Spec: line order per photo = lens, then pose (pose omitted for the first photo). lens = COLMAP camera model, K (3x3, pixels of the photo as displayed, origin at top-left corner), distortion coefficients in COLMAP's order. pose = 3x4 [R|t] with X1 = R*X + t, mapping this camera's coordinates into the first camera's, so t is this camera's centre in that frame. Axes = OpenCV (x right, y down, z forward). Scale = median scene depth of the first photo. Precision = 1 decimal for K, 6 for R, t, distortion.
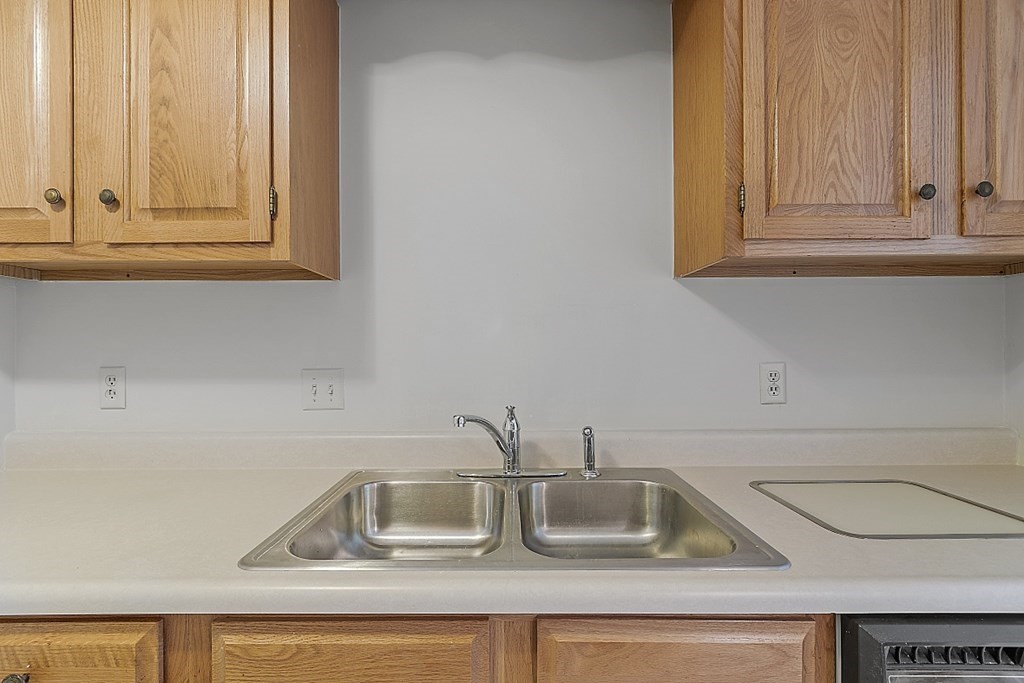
lens RADIAL K [[447.4, 0, 510.7], [0, 447.4, 348.6], [0, 0, 1]] dist [0.001214, -0.000670]
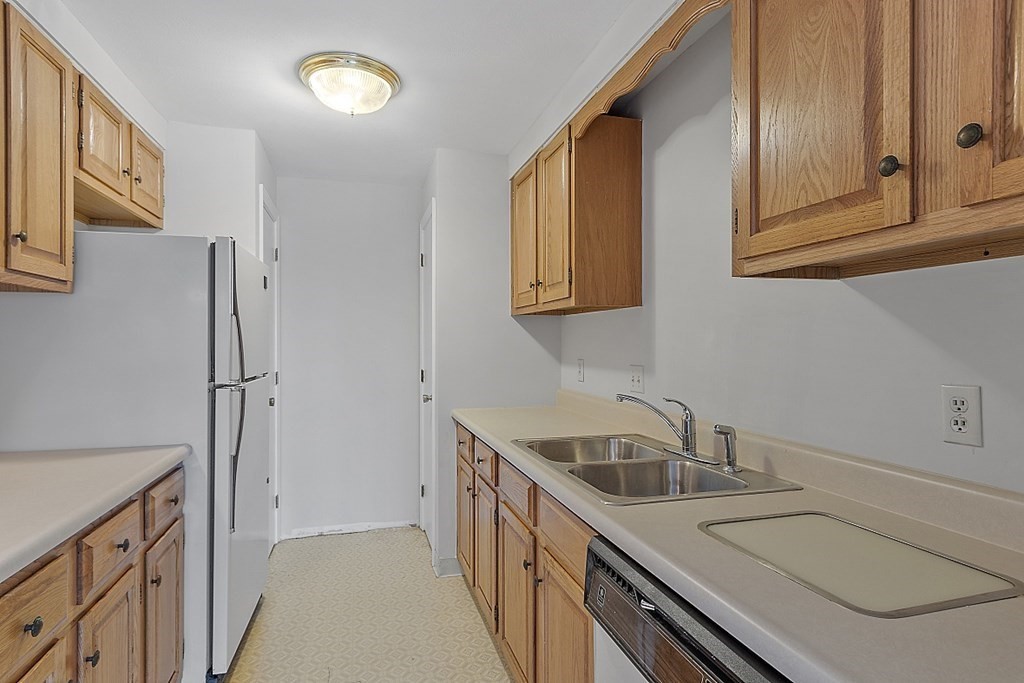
lens RADIAL K [[530.5, 0, 508.6], [0, 530.5, 346.6], [0, 0, 1]] dist [0.000370, -0.002388]
pose [[0.275272, 0.011783, -0.961294, 1.595215], [-0.001063, 0.999928, 0.011952, -0.051756], [0.961366, -0.002268, 0.275265, 0.124662]]
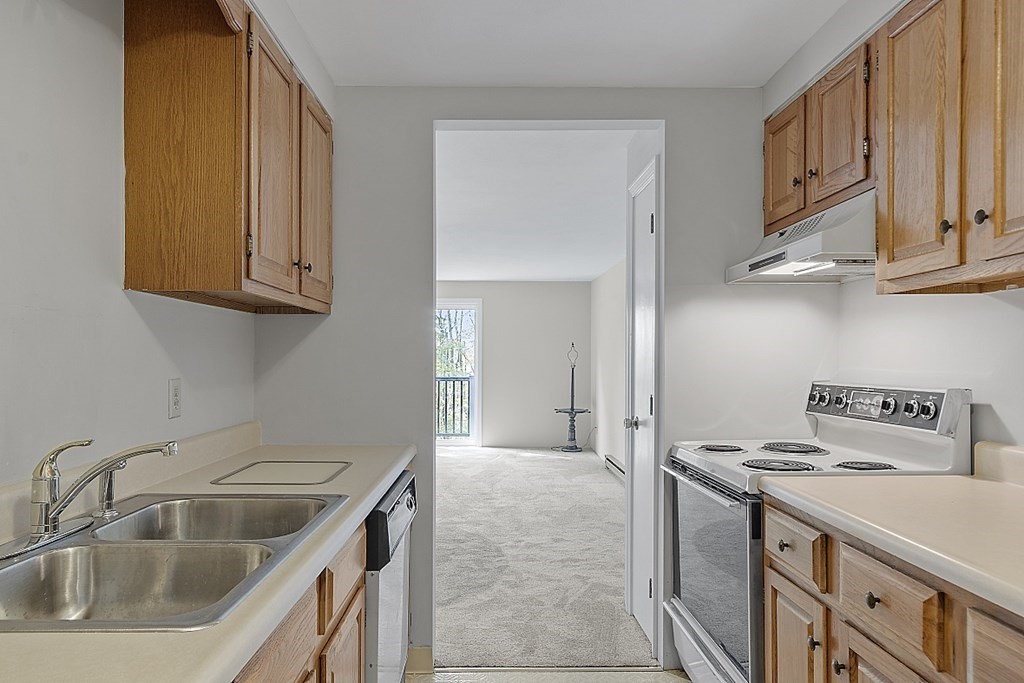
lens RADIAL K [[675.1, 0, 502.8], [0, 675.1, 364.7], [0, 0, 1]] dist [0.004842, -0.003580]
pose [[-0.017700, -0.001177, 0.999843, -1.378105], [-0.002568, 0.999996, 0.001132, -0.009017], [-0.999840, -0.002548, -0.017703, 0.332669]]
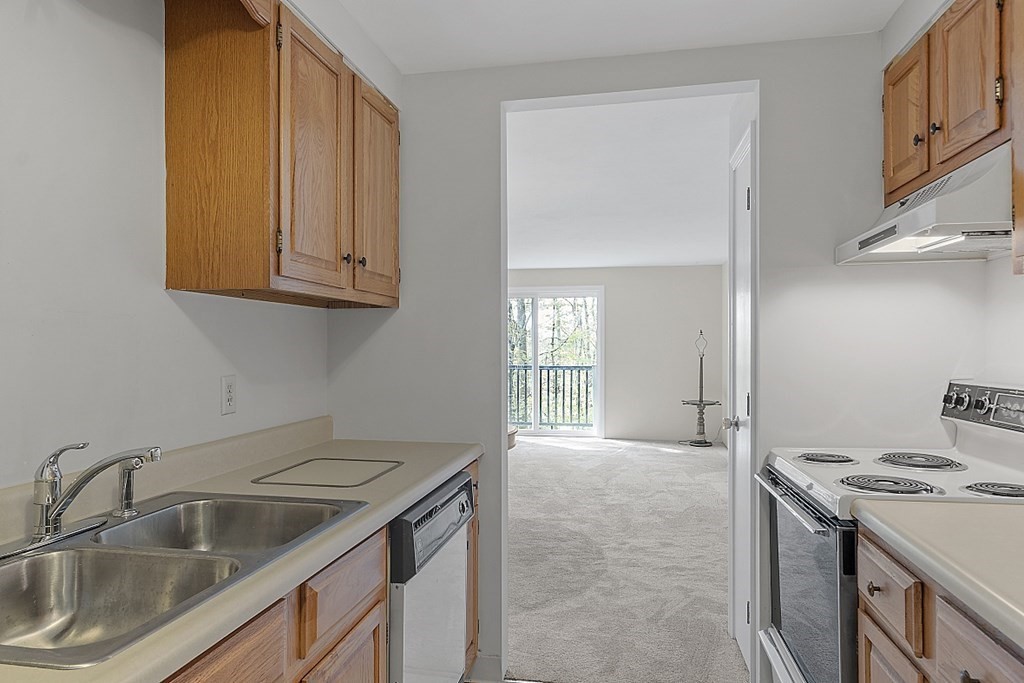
lens RADIAL K [[675.1, 0, 499.4], [0, 675.1, 349.4], [0, 0, 1]] dist [0.004842, -0.003580]
pose [[0.196017, 0.001674, 0.980599, -1.174702], [-0.000318, 0.999999, -0.001643, -0.039800], [-0.980600, 0.000010, 0.196017, 0.054253]]
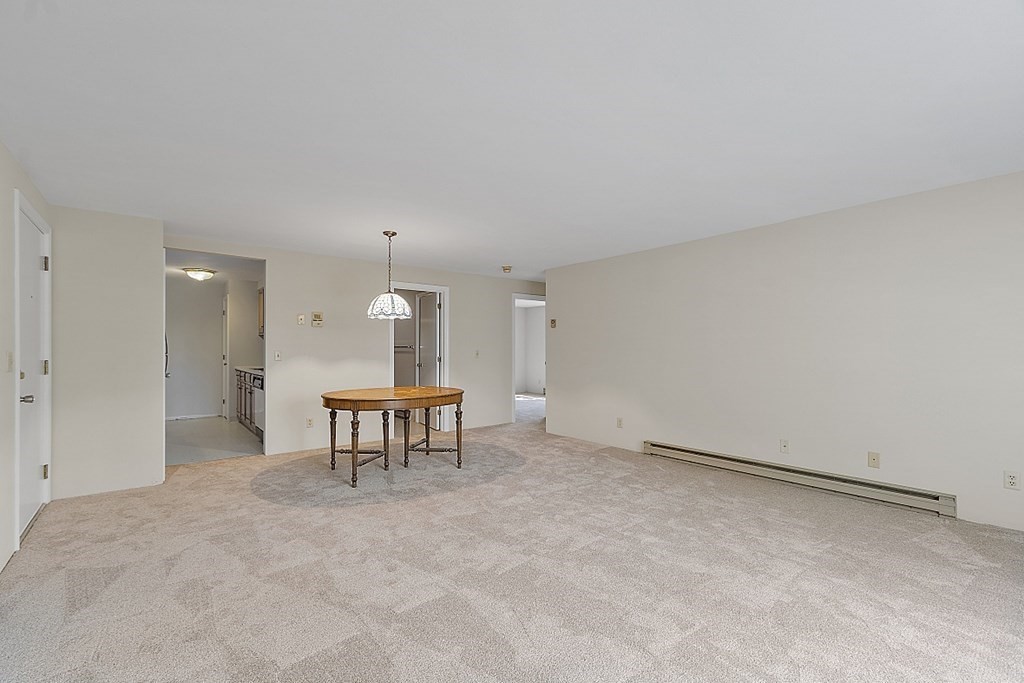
lens RADIAL K [[447.4, 0, 503.0], [0, 447.4, 344.3], [0, 0, 1]] dist [0.001214, -0.000670]
pose [[0.621186, -0.001658, -0.783662, 7.372205], [-0.005672, 0.999962, -0.006612, -0.011527], [0.783643, 0.008553, 0.621153, -0.504047]]
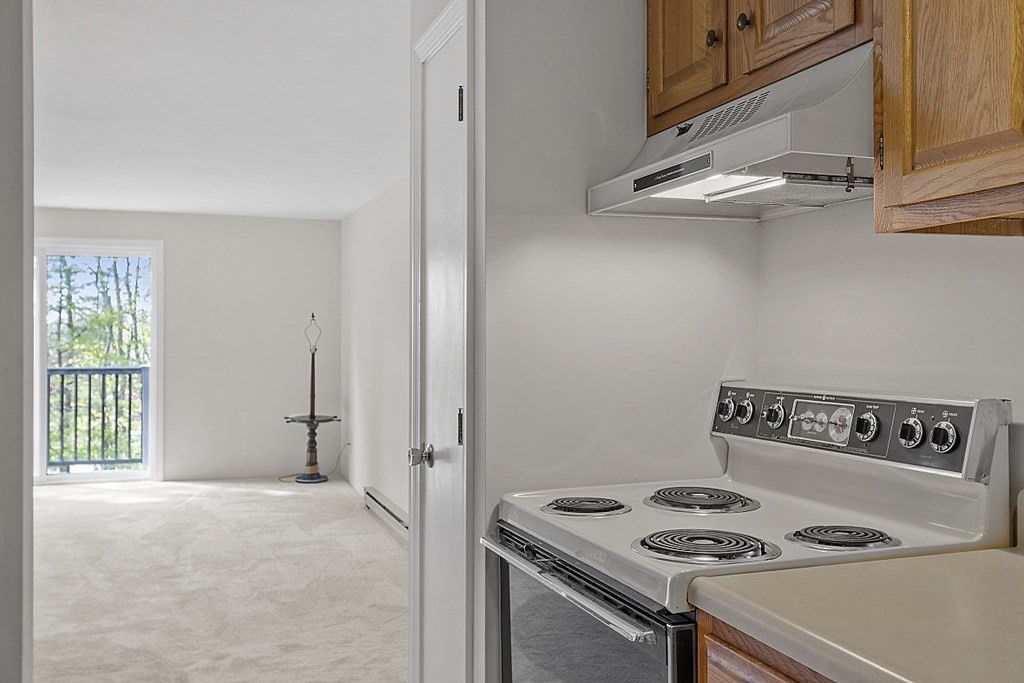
lens RADIAL K [[951.8, 0, 510.5], [0, 951.8, 338.0], [0, 0, 1]] dist [0.015522, 0.000000]
pose [[-0.321164, 0.005561, 0.947007, -0.675798], [0.001016, 0.999984, -0.005527, -0.036634], [-0.947023, -0.000813, -0.321165, 0.262137]]
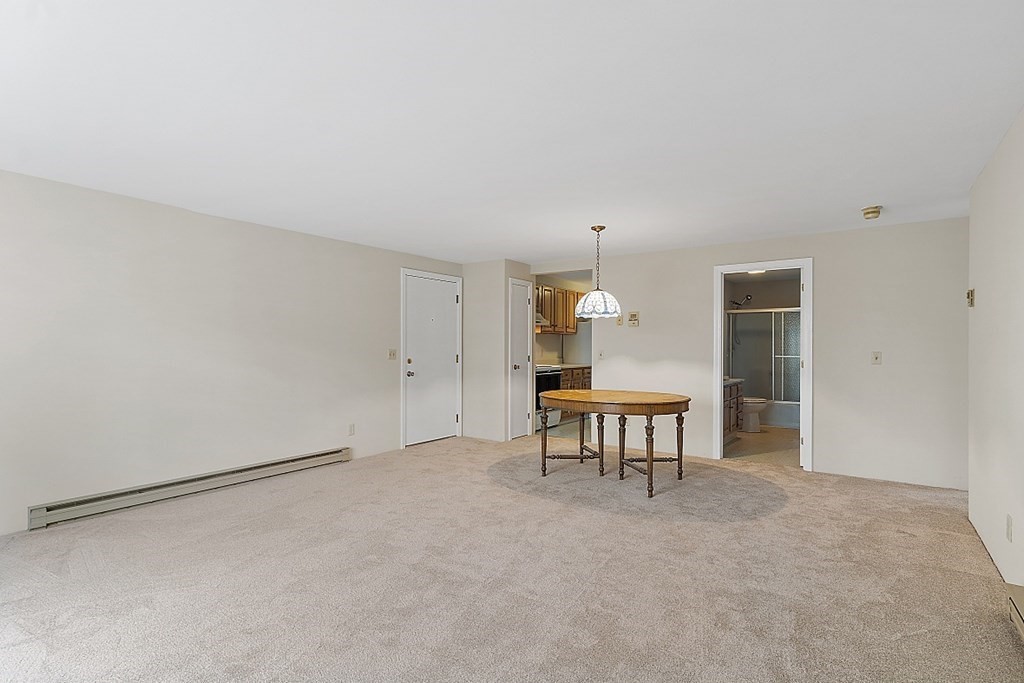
lens RADIAL K [[503.4, 0, 501.3], [0, 503.4, 346.4], [0, 0, 1]] dist [0.001481, 0.000297]
pose [[-0.595515, 0.004608, -0.803331, 7.581828], [0.000371, 0.999985, 0.005461, -0.041746], [0.803344, 0.002954, -0.595508, 3.538178]]
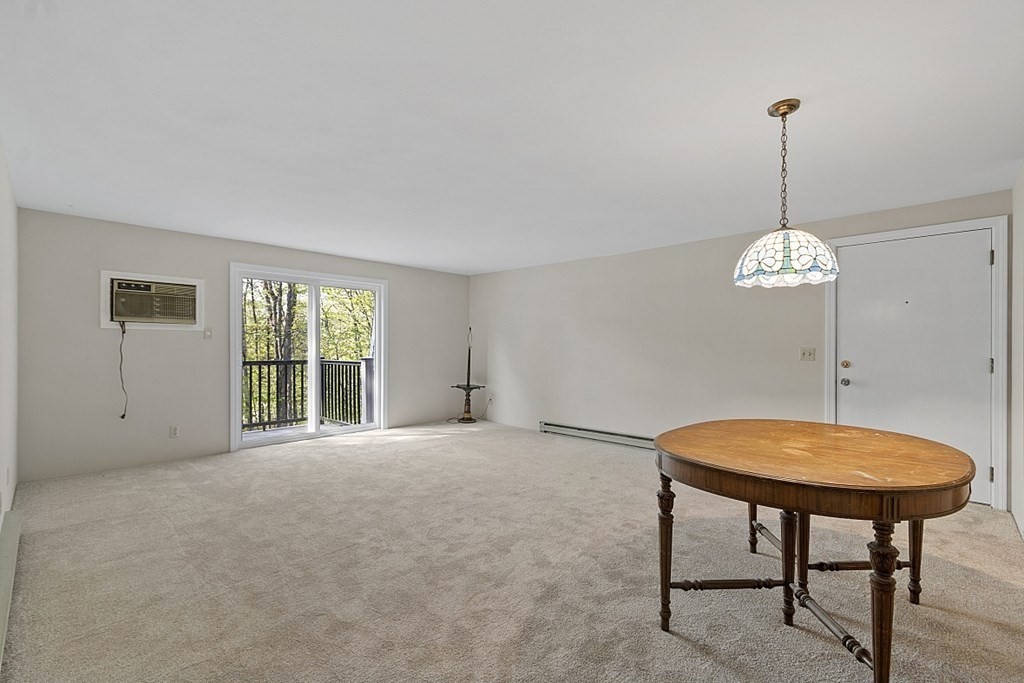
lens RADIAL K [[447.4, 0, 508.4], [0, 447.4, 348.5], [0, 0, 1]] dist [0.001214, -0.000670]
pose [[-0.718079, 0.002416, 0.695958, 2.575275], [0.001958, 0.999997, -0.001451, 0.043726], [-0.695959, 0.000321, -0.718081, 3.851774]]
